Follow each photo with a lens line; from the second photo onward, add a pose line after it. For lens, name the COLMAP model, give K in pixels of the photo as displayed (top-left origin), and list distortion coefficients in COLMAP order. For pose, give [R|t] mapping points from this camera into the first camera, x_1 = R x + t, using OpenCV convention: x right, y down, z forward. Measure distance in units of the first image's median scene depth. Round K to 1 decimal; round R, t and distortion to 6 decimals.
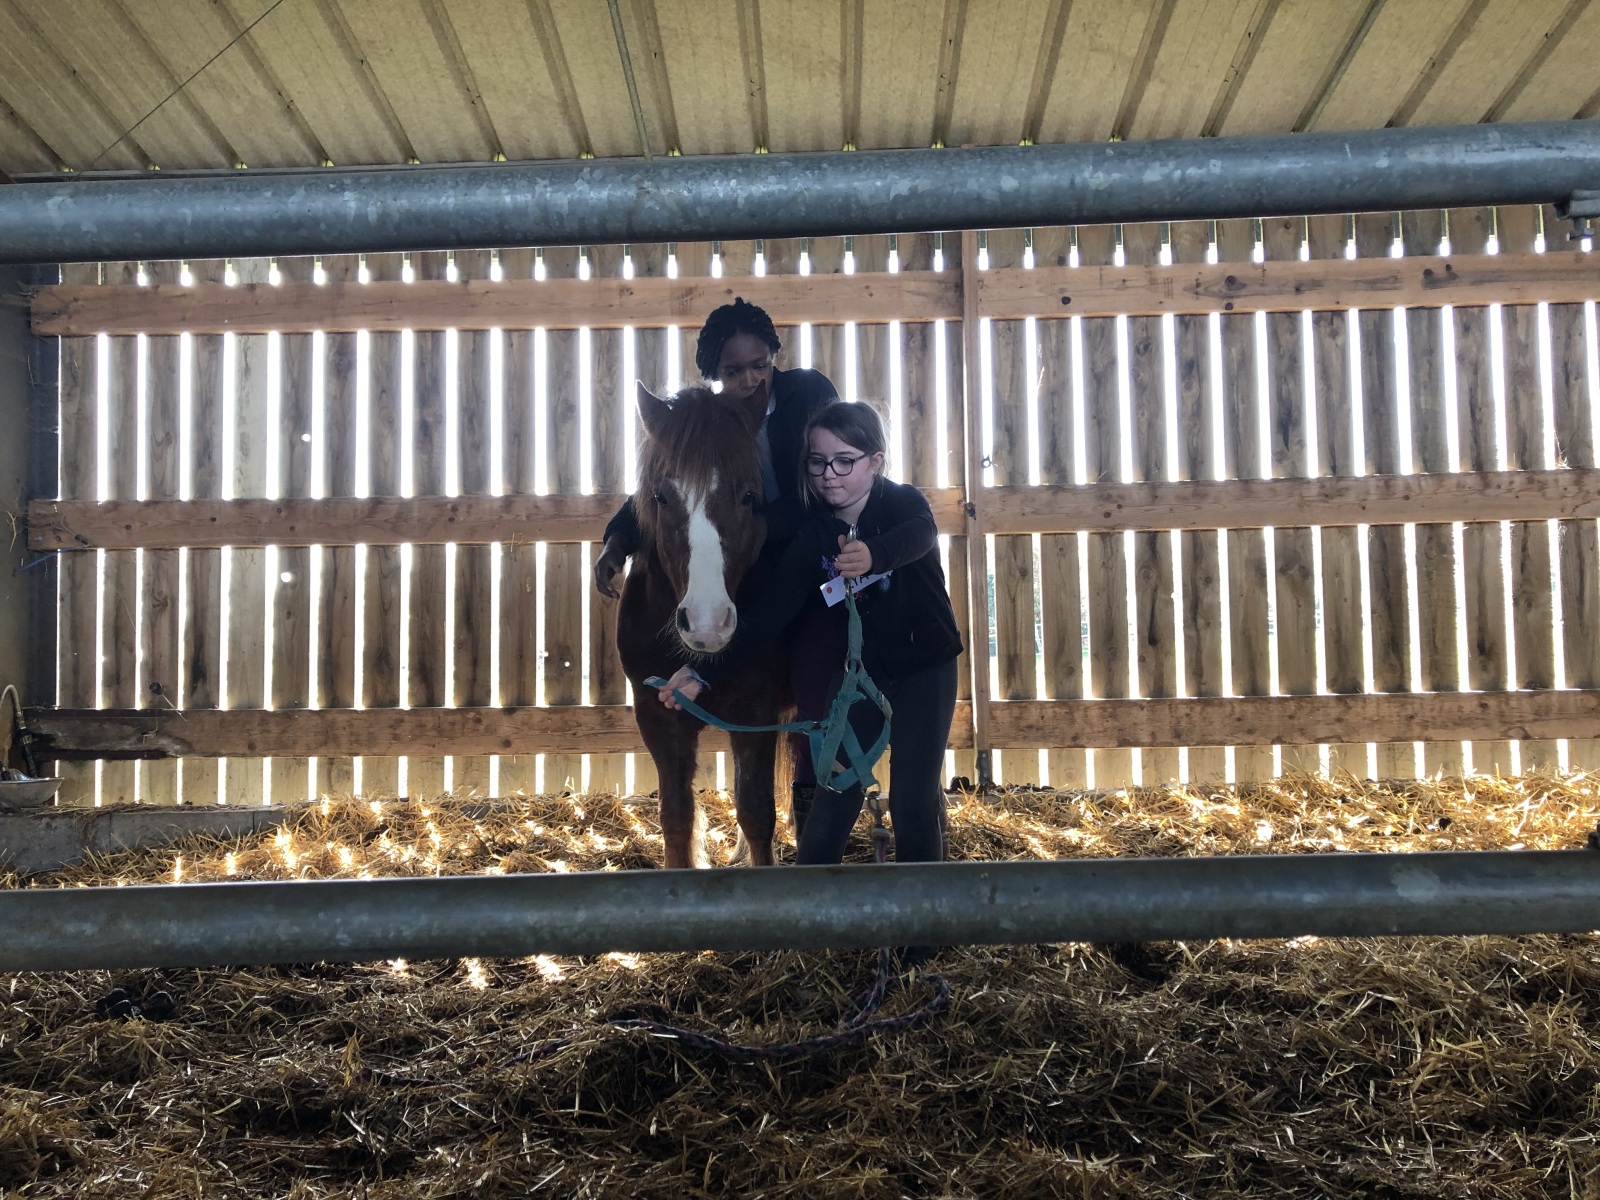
lens RADIAL K [[1120.7, 0, 779.3], [0, 1120.7, 577.7], [0, 0, 1]] dist [0.020437, -0.010044]
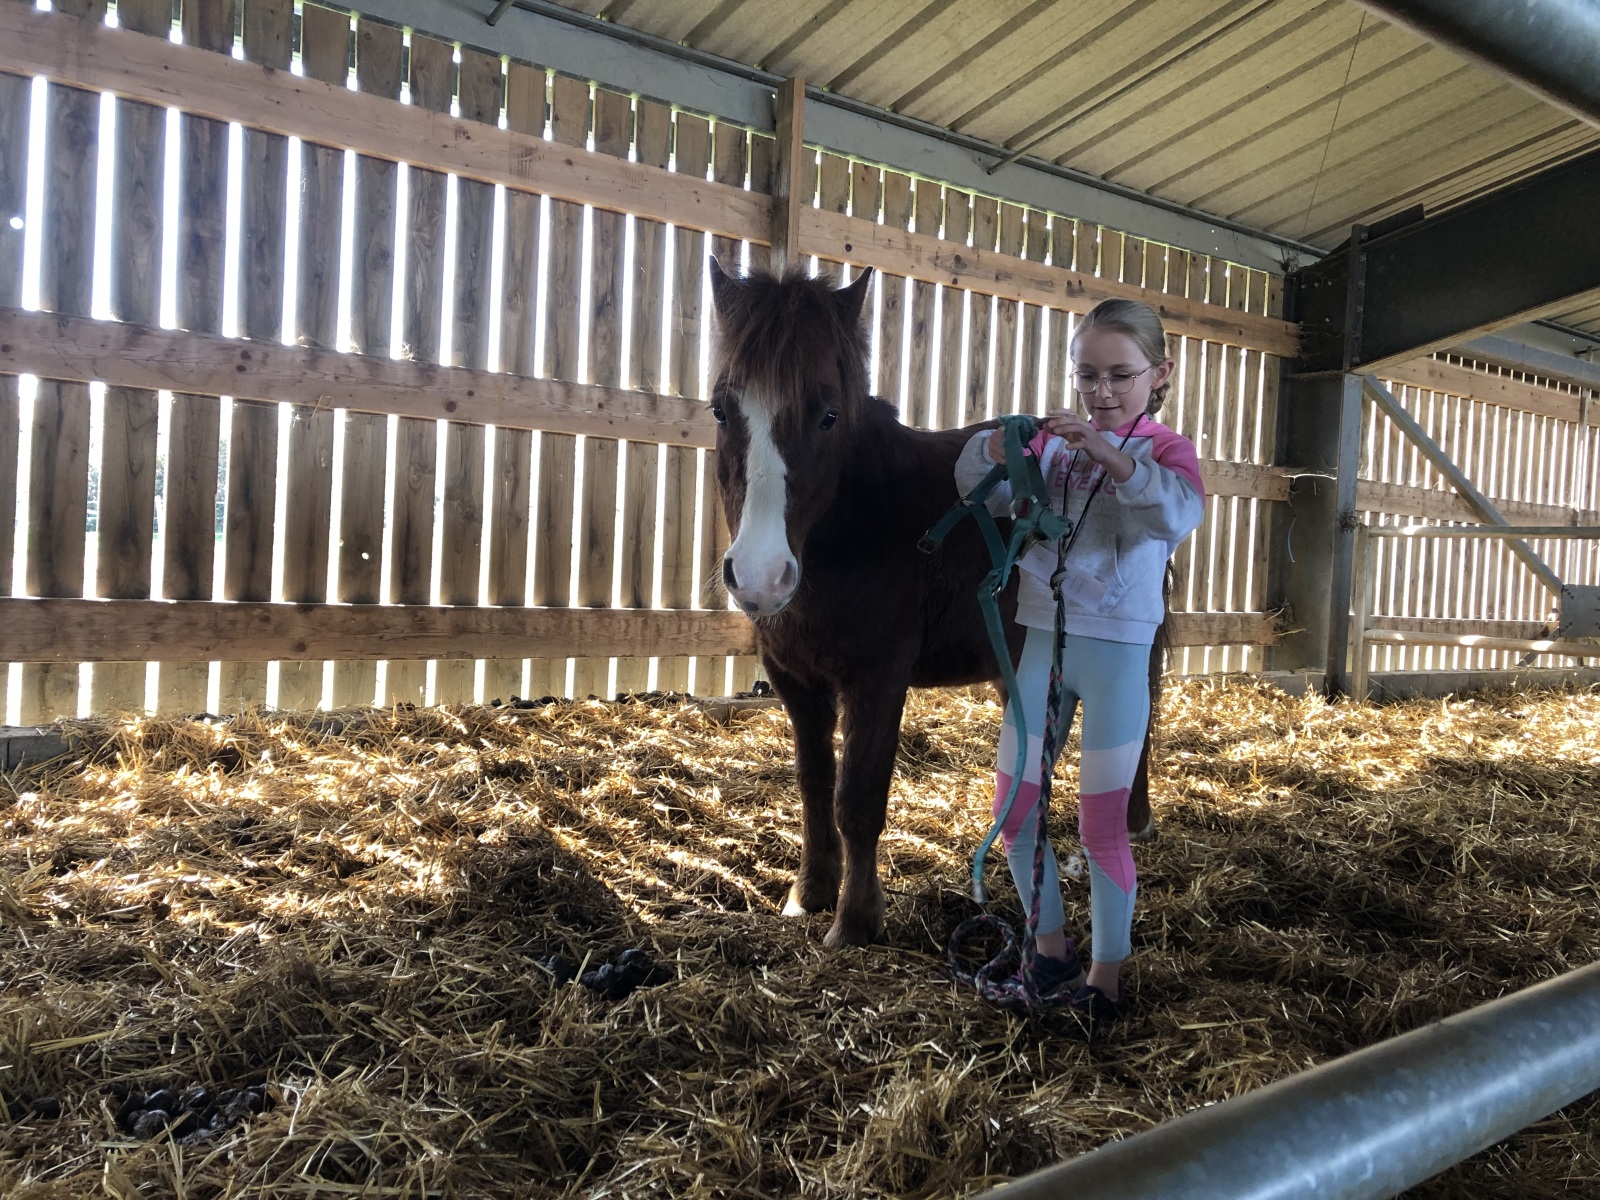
lens RADIAL K [[1310.6, 0, 804.6], [0, 1310.6, 566.0], [0, 0, 1]] dist [0.017193, 0.001826]
pose [[0.774260, 0.046173, 0.631182, -0.565896], [-0.093978, 0.994666, 0.042519, 0.010410], [-0.625852, -0.092238, 0.774469, 0.010143]]
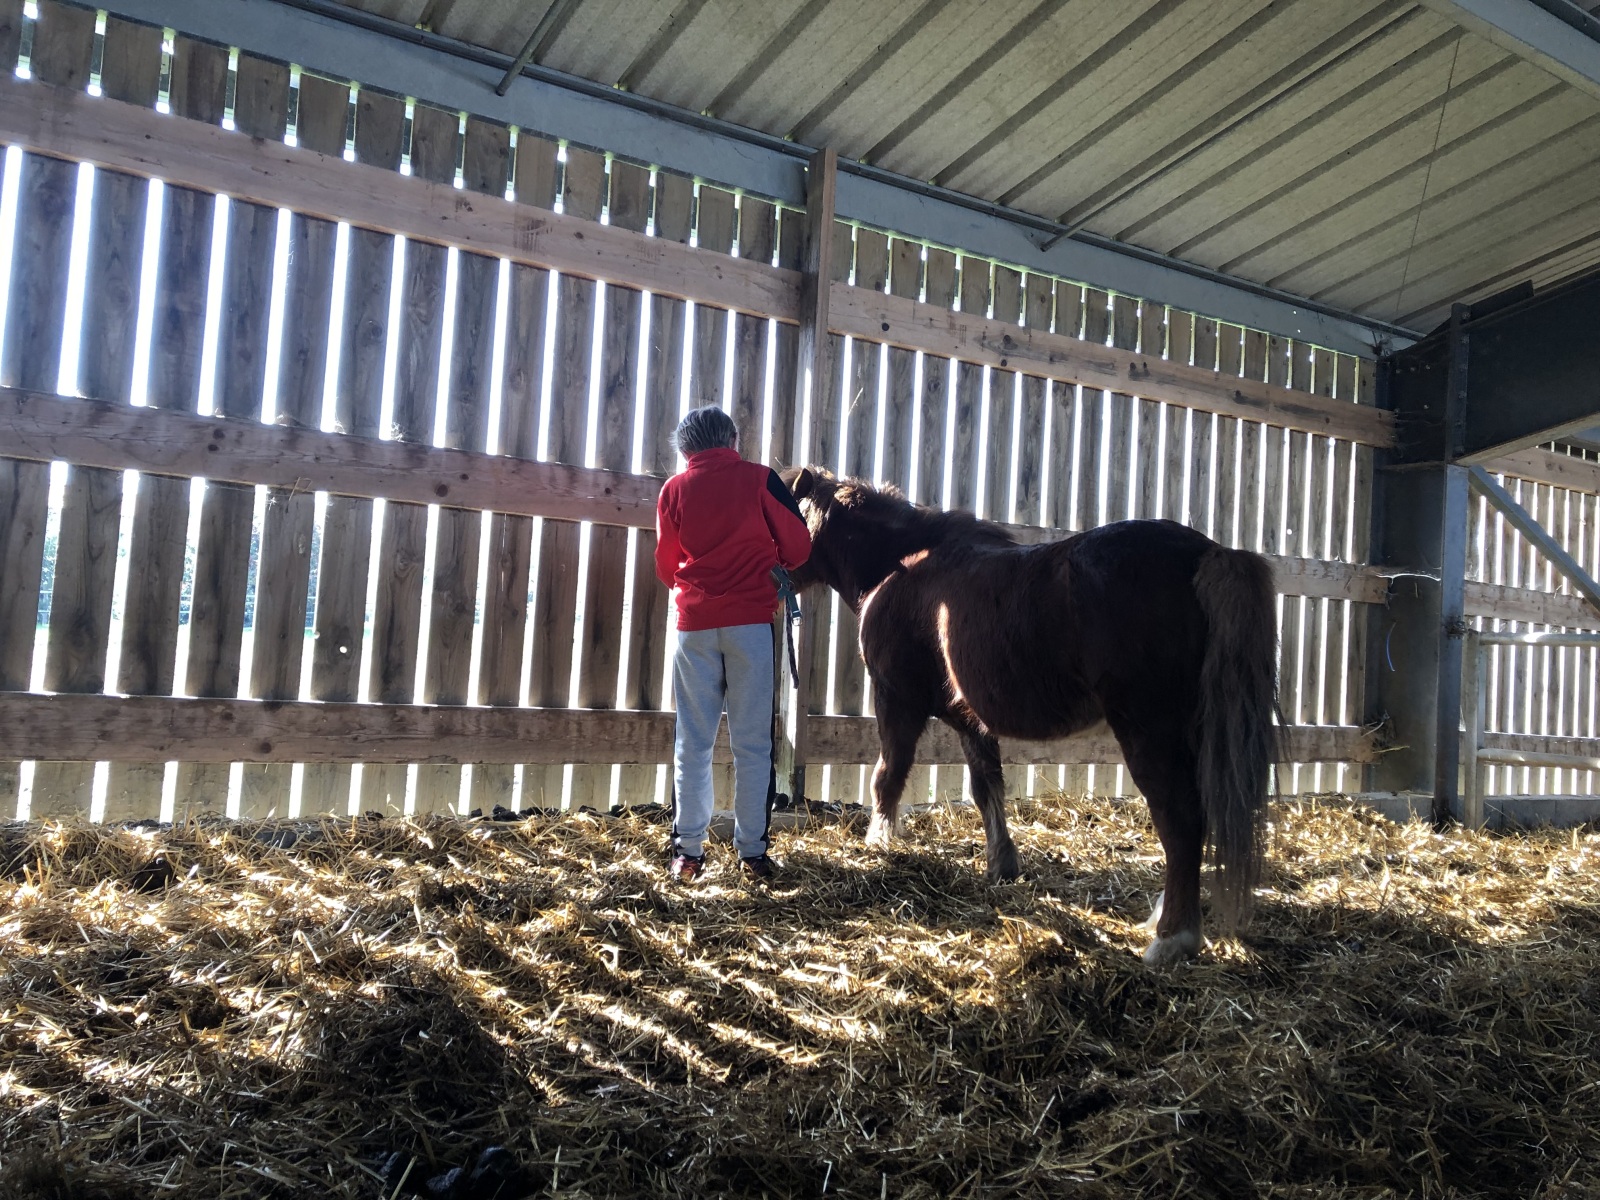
lens RADIAL K [[1310.6, 0, 786.9], [0, 1310.6, 562.3], [0, 0, 1]] dist [0.017193, 0.001826]
pose [[0.824857, 0.102048, 0.556055, -0.456691], [-0.104230, 0.994164, -0.027834, 0.008482], [-0.555650, -0.034999, 0.830680, 0.052559]]
